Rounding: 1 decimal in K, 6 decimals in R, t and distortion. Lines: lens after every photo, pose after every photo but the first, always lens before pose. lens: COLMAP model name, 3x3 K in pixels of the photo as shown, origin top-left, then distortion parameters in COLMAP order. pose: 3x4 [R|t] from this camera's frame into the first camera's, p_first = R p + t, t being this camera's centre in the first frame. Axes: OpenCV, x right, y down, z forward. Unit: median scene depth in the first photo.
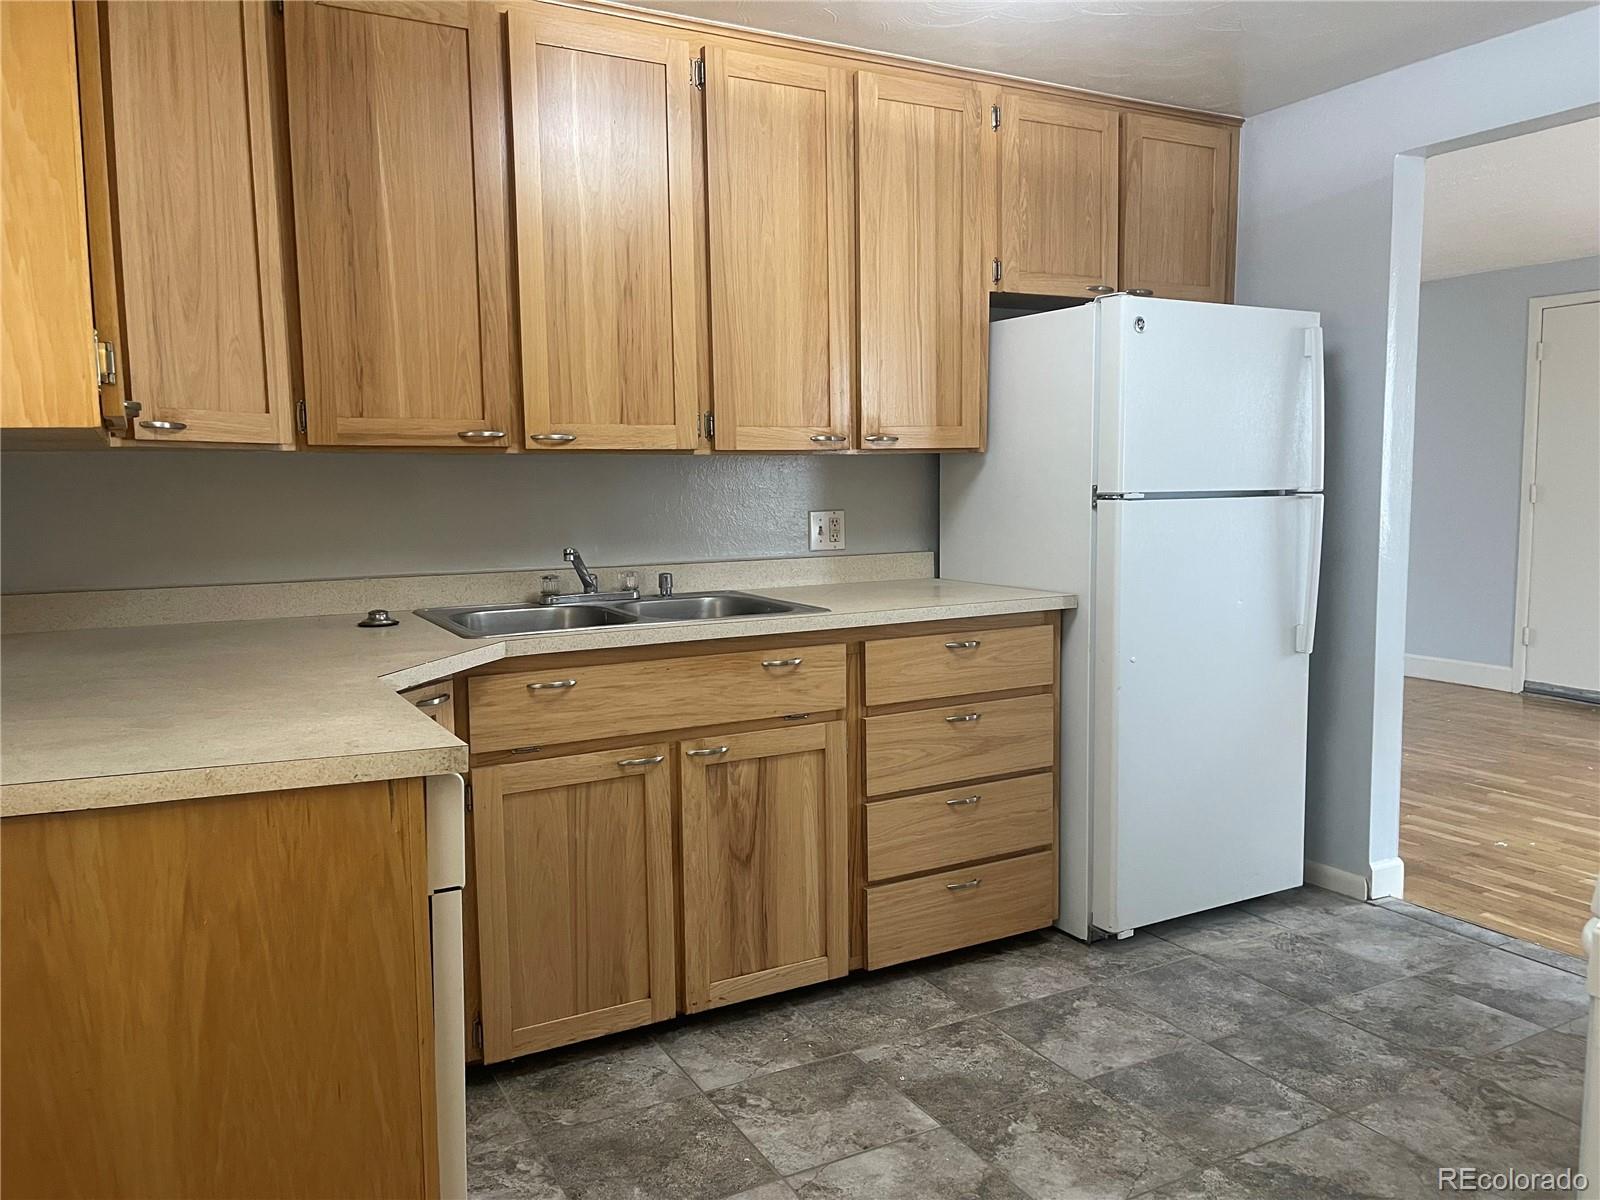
lens RADIAL K [[1216.0, 0, 801.2], [0, 1216.0, 597.6], [0, 0, 1]] dist [0.008601, -0.006567]
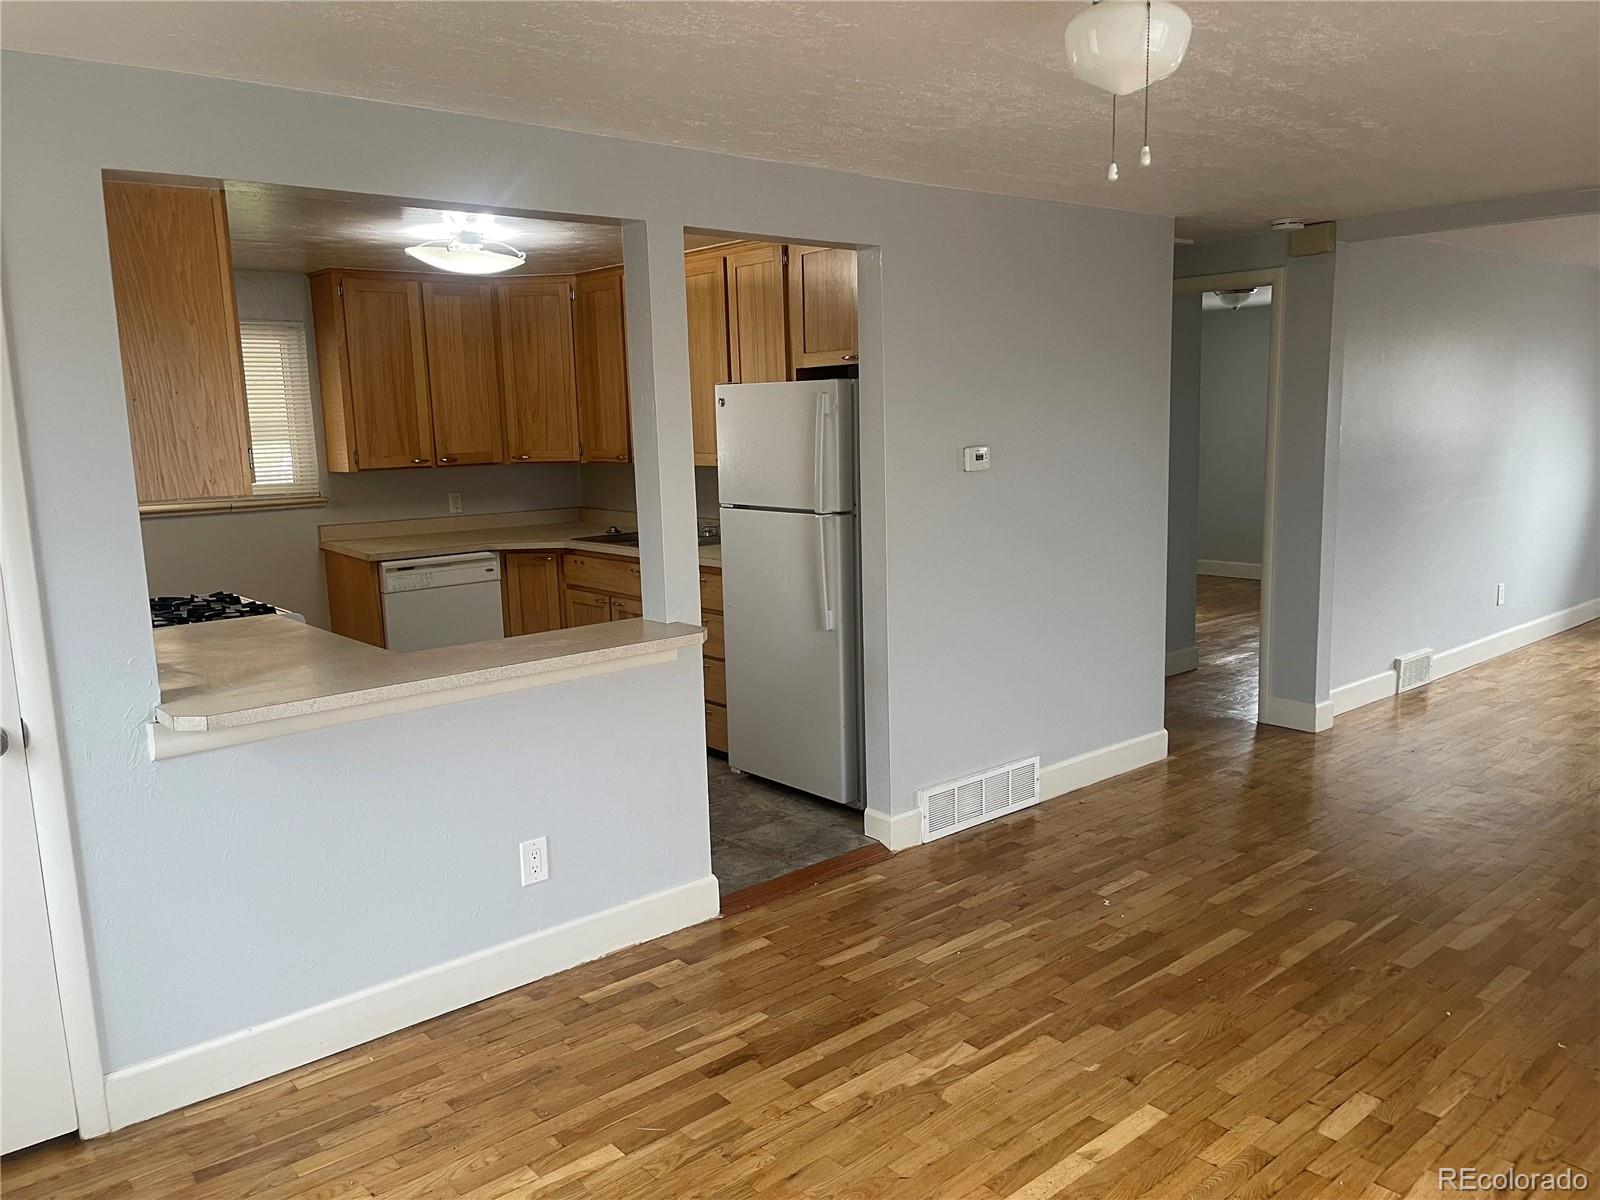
lens RADIAL K [[1216.0, 0, 801.4], [0, 1216.0, 603.1], [0, 0, 1]] dist [0.008601, -0.006567]
pose [[0.200929, 0.161985, -0.966120, 1.723480], [-0.068887, 0.986129, 0.151013, -0.188882], [0.977181, 0.036210, 0.209300, 0.688231]]
